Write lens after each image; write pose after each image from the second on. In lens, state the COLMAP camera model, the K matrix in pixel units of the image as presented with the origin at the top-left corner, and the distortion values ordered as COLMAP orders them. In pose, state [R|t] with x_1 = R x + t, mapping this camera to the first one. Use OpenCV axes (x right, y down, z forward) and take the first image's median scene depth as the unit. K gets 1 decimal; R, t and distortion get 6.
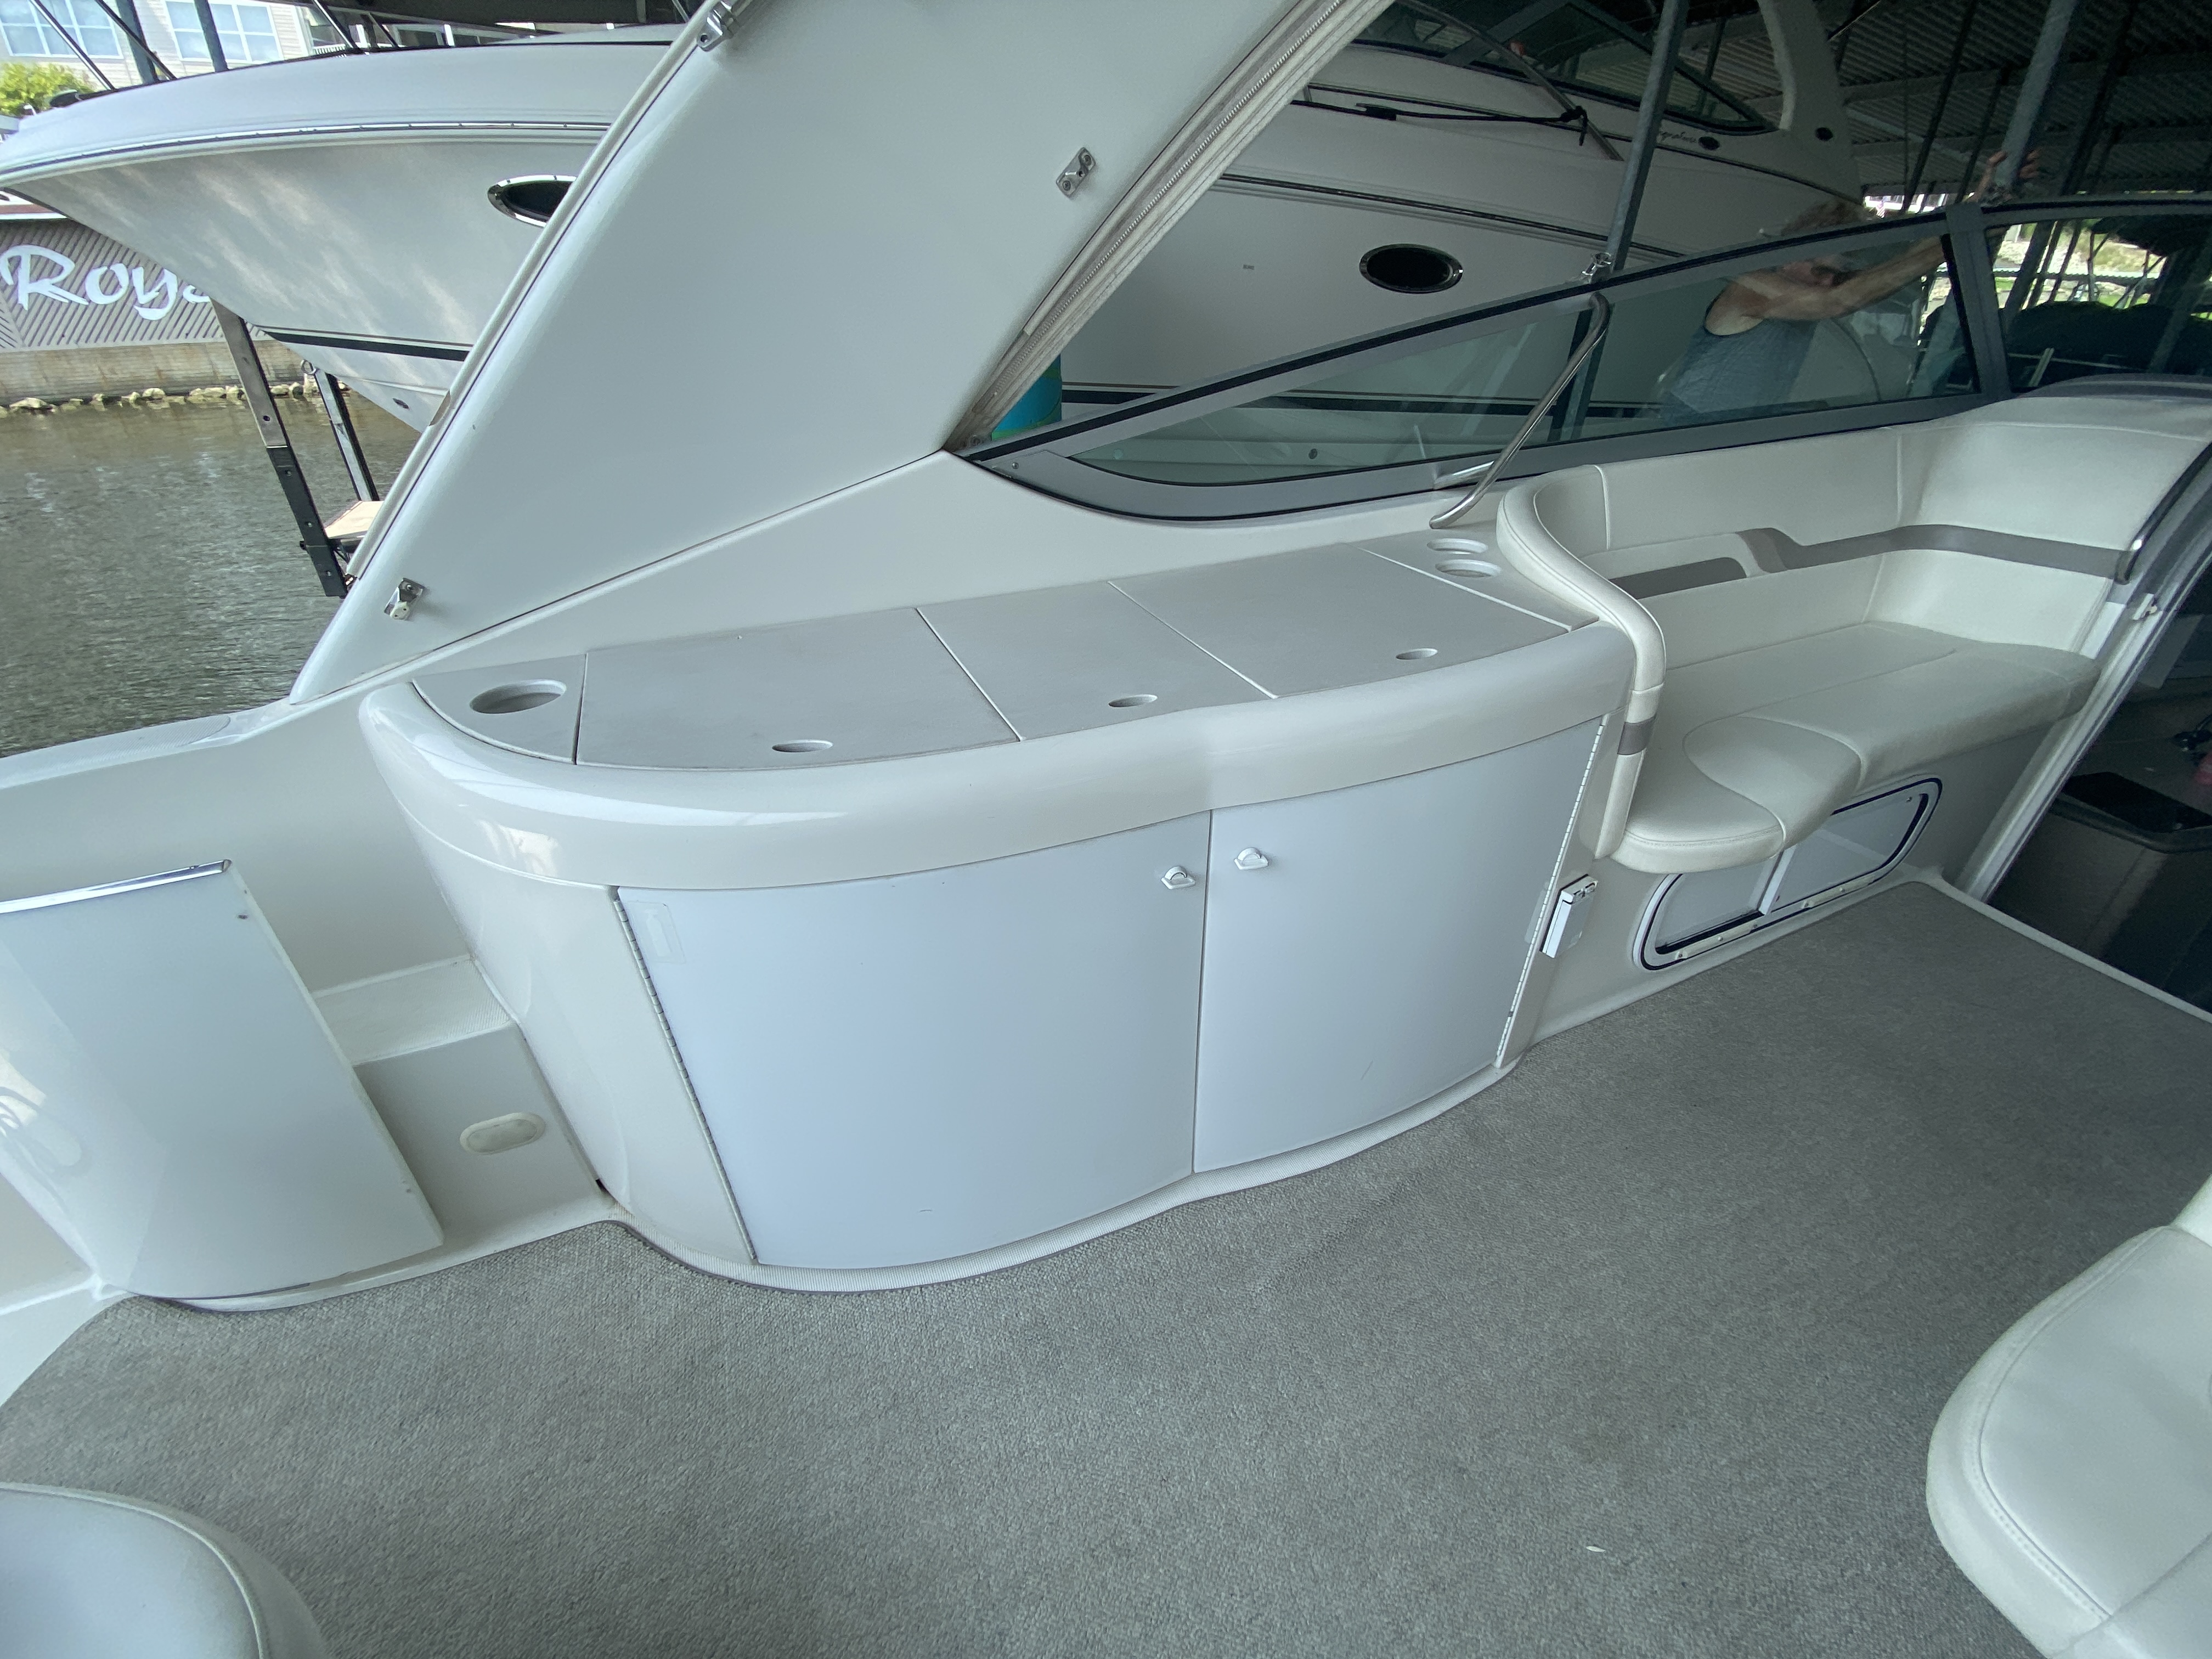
lens RADIAL K [[887.0, 0, 1111.5], [0, 887.0, 829.7], [0, 0, 1]] dist [0.021606, -0.021588]
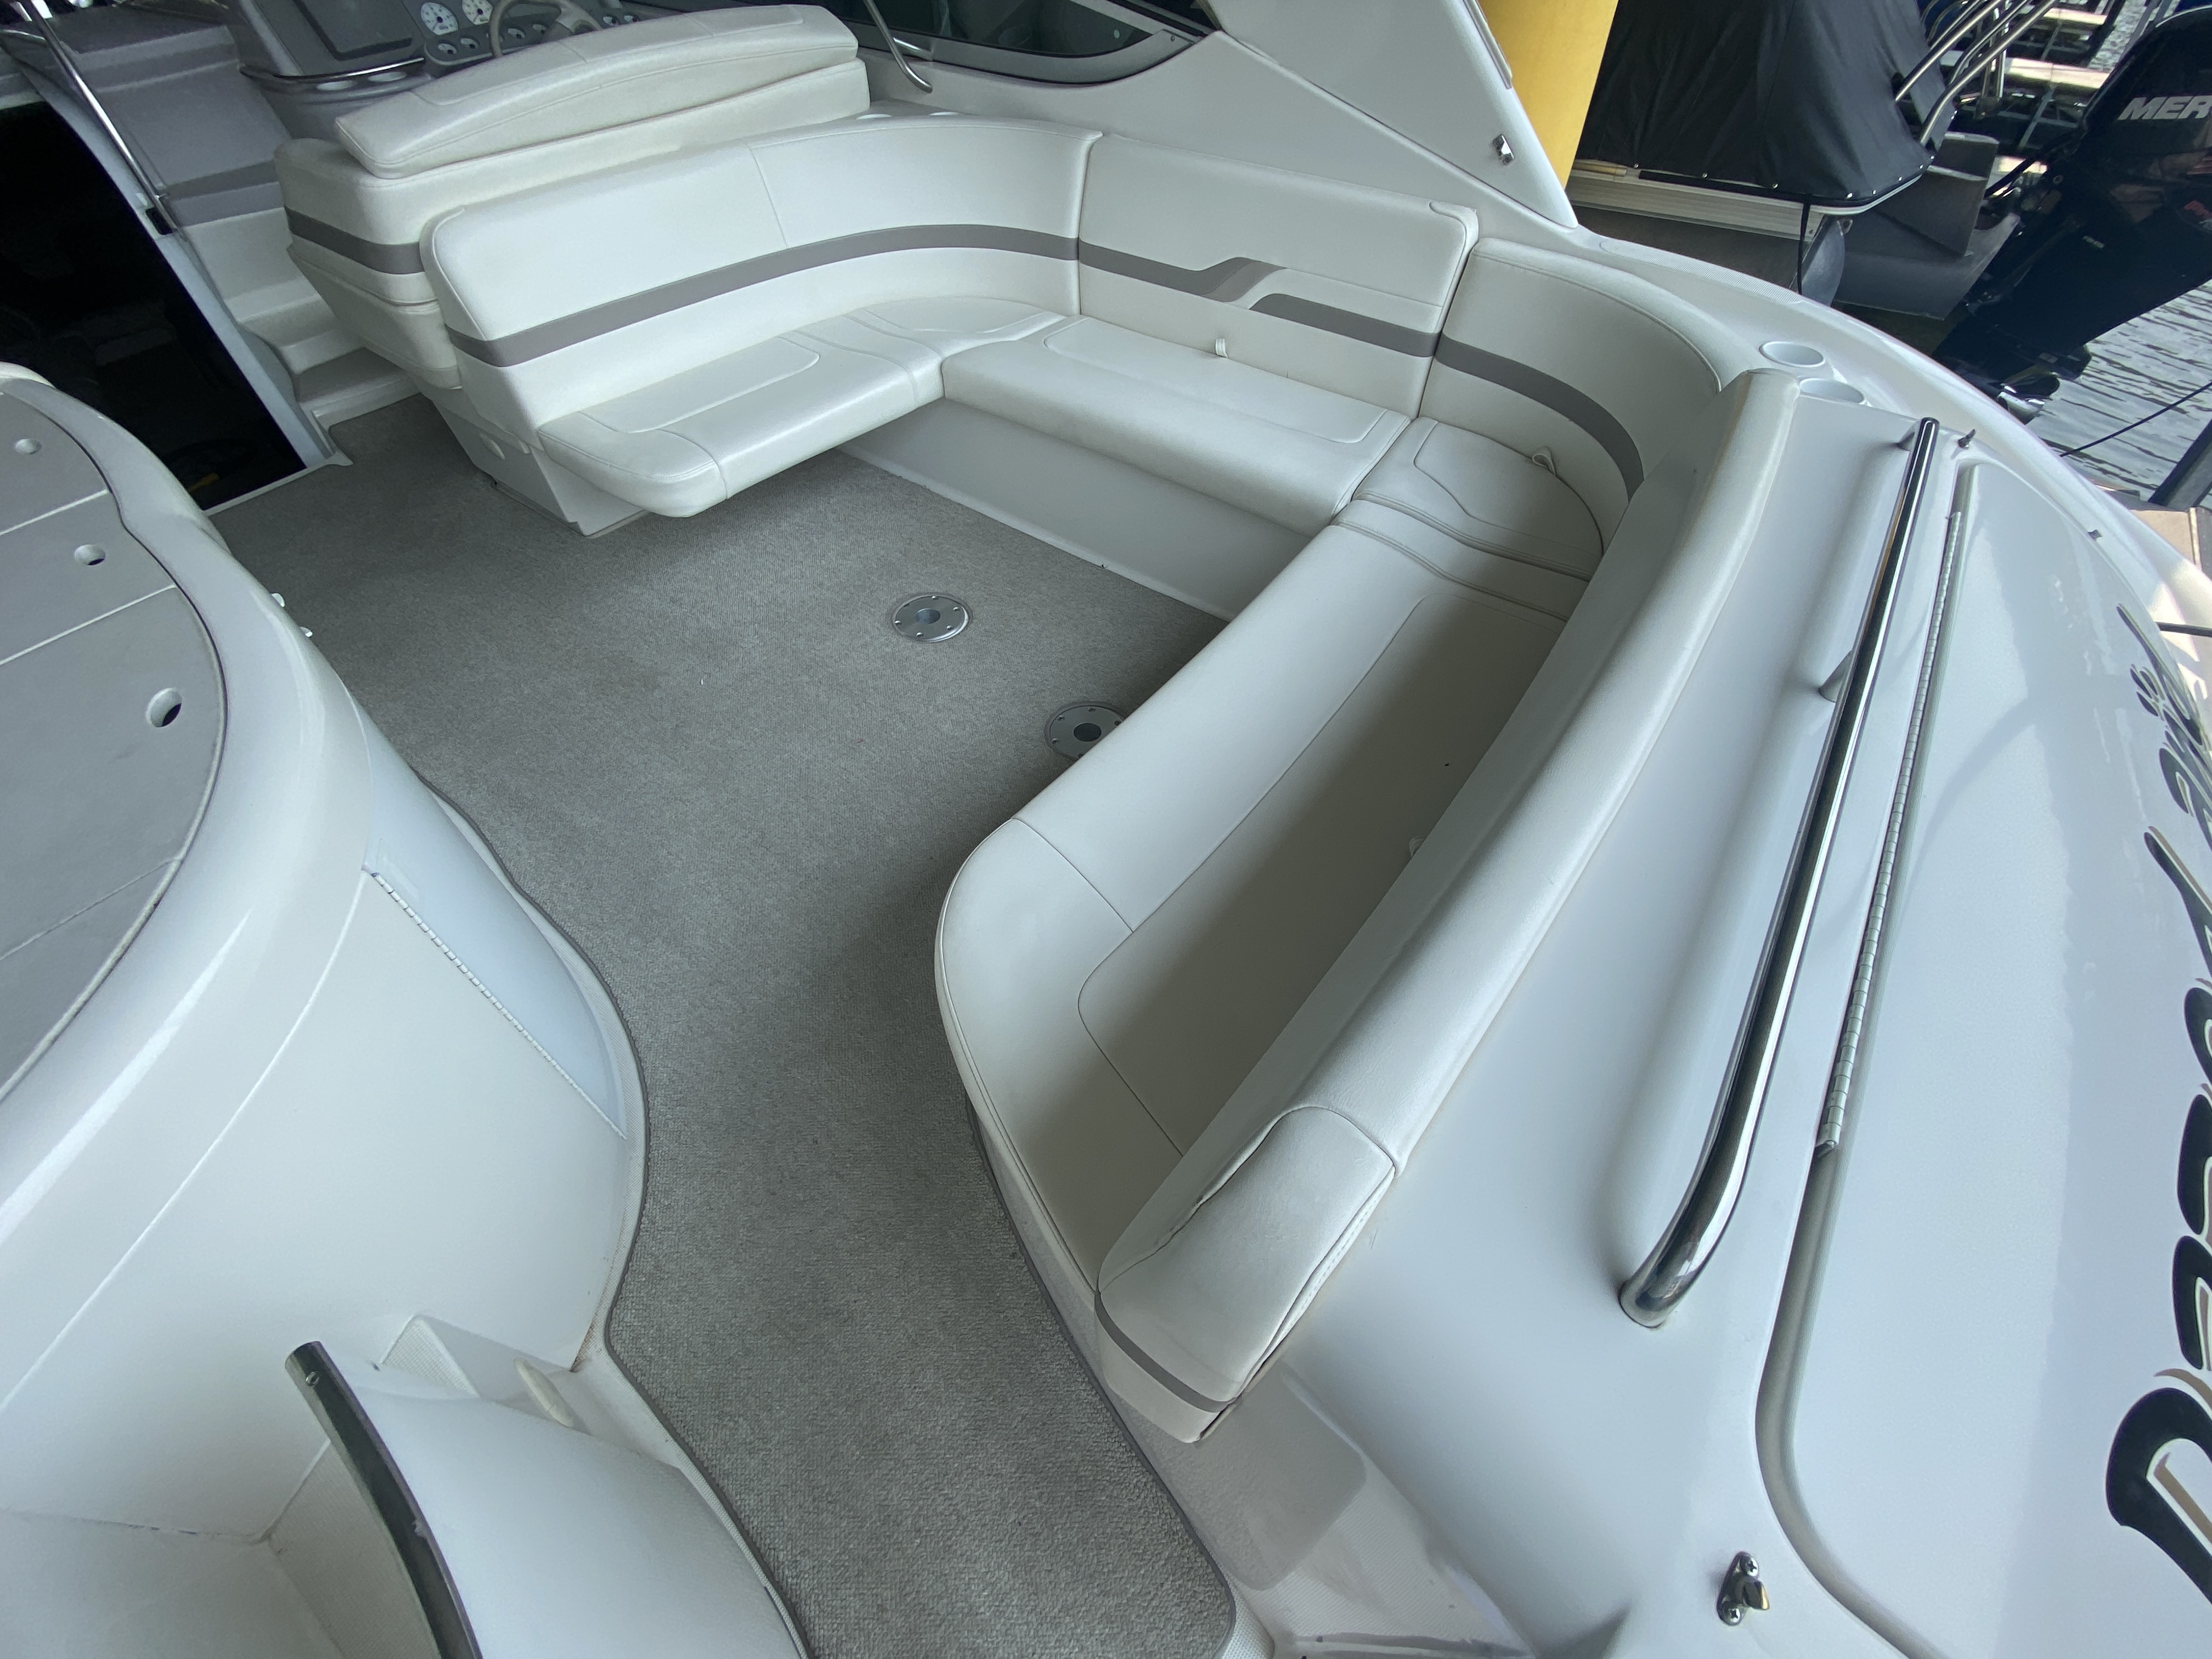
lens RADIAL K [[892.8, 0, 1114.7], [0, 892.8, 823.2], [0, 0, 1]] dist [0.025202, -0.022694]
pose [[-0.491577, -0.652670, 0.576519, -0.714324], [0.463240, 0.364608, 0.807756, -0.163423], [-0.737401, 0.664141, 0.123110, 0.136940]]
